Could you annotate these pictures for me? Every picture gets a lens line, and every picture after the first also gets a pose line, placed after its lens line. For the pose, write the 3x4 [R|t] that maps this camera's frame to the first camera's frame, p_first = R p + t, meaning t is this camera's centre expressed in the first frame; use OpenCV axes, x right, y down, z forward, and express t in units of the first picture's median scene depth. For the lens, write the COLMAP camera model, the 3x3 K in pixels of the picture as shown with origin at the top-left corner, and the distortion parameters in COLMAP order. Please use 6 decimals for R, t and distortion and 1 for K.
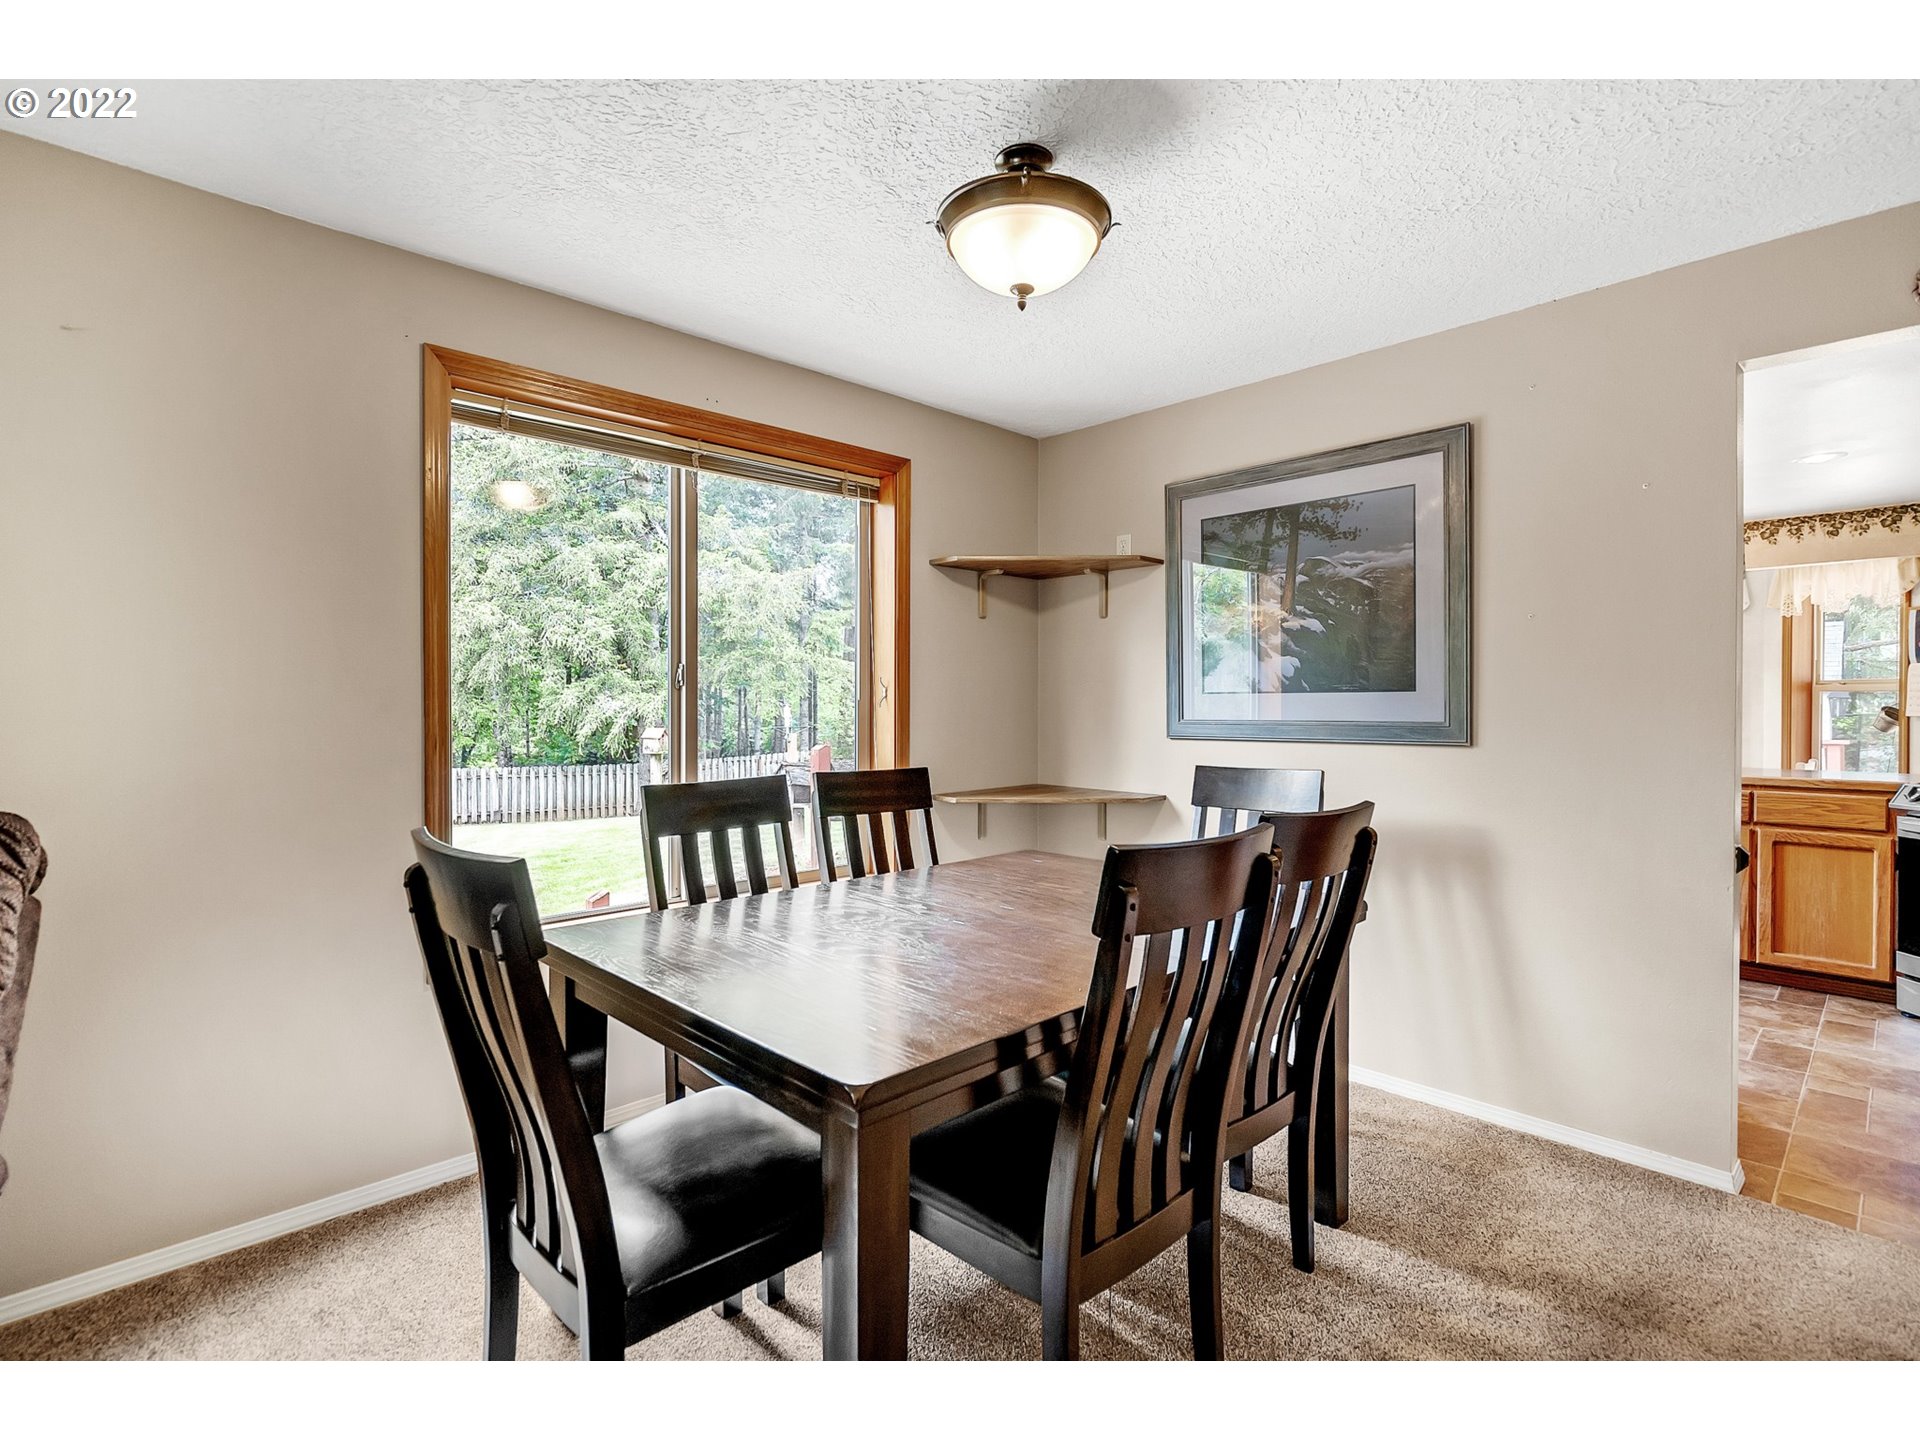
lens RADIAL K [[893.6, 0, 960.0], [0, 893.6, 720.0], [0, 0, 1]] dist [-0.000131, -0.000536]
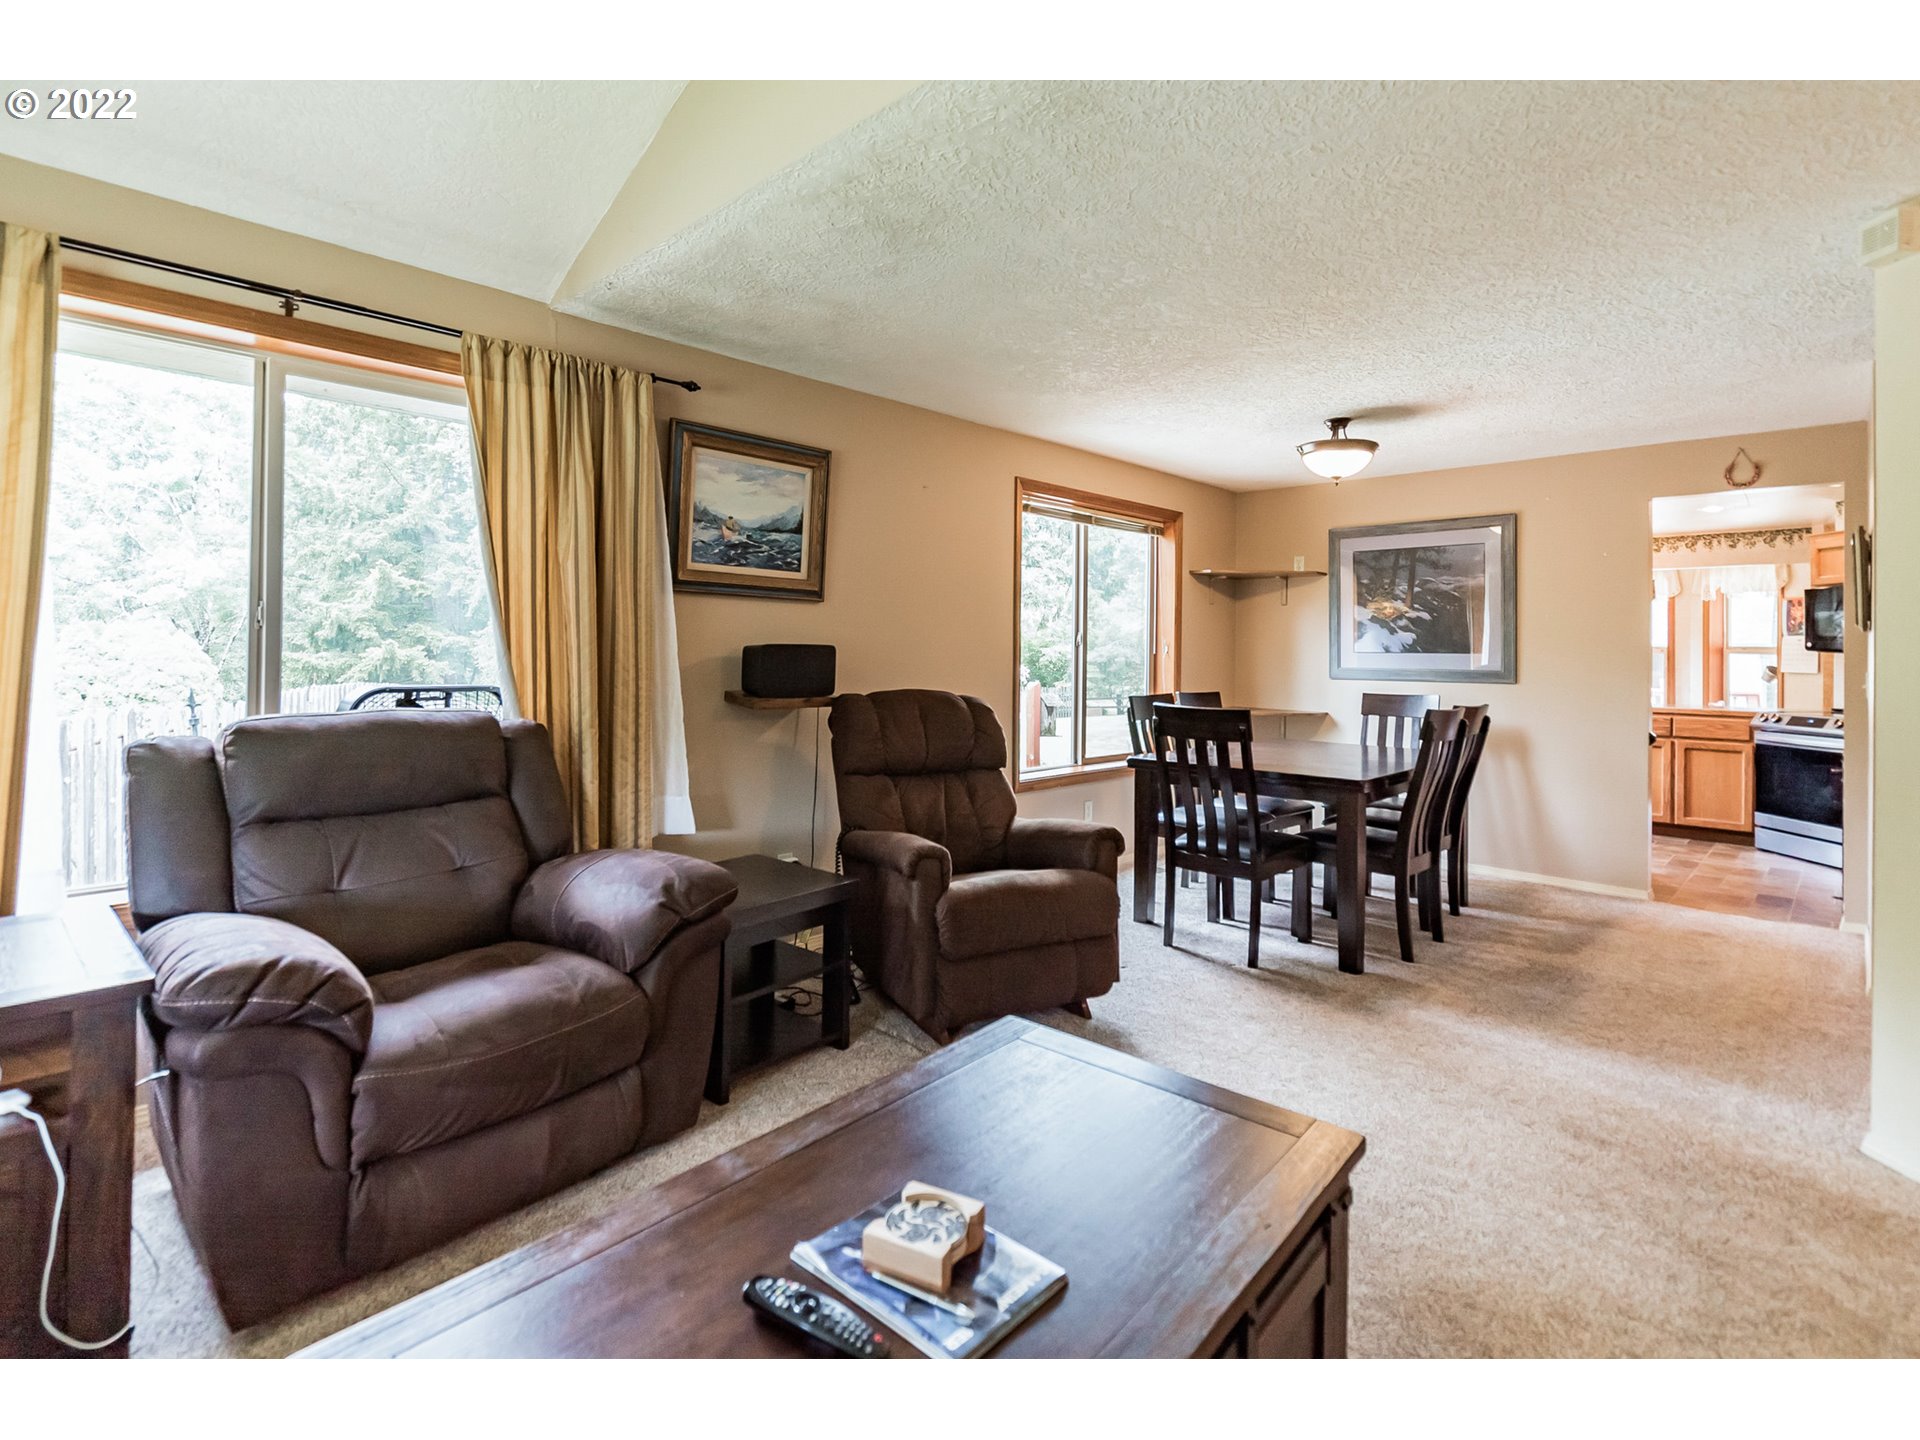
lens RADIAL K [[922.3, 0, 953.3], [0, 922.3, 646.5], [0, 0, 1]] dist [0.000357, 0.000068]
pose [[0.999350, 0.012480, 0.033827, -0.558321], [-0.011648, 0.999628, -0.024664, 0.011105], [-0.034123, 0.024254, 0.999123, -0.744706]]
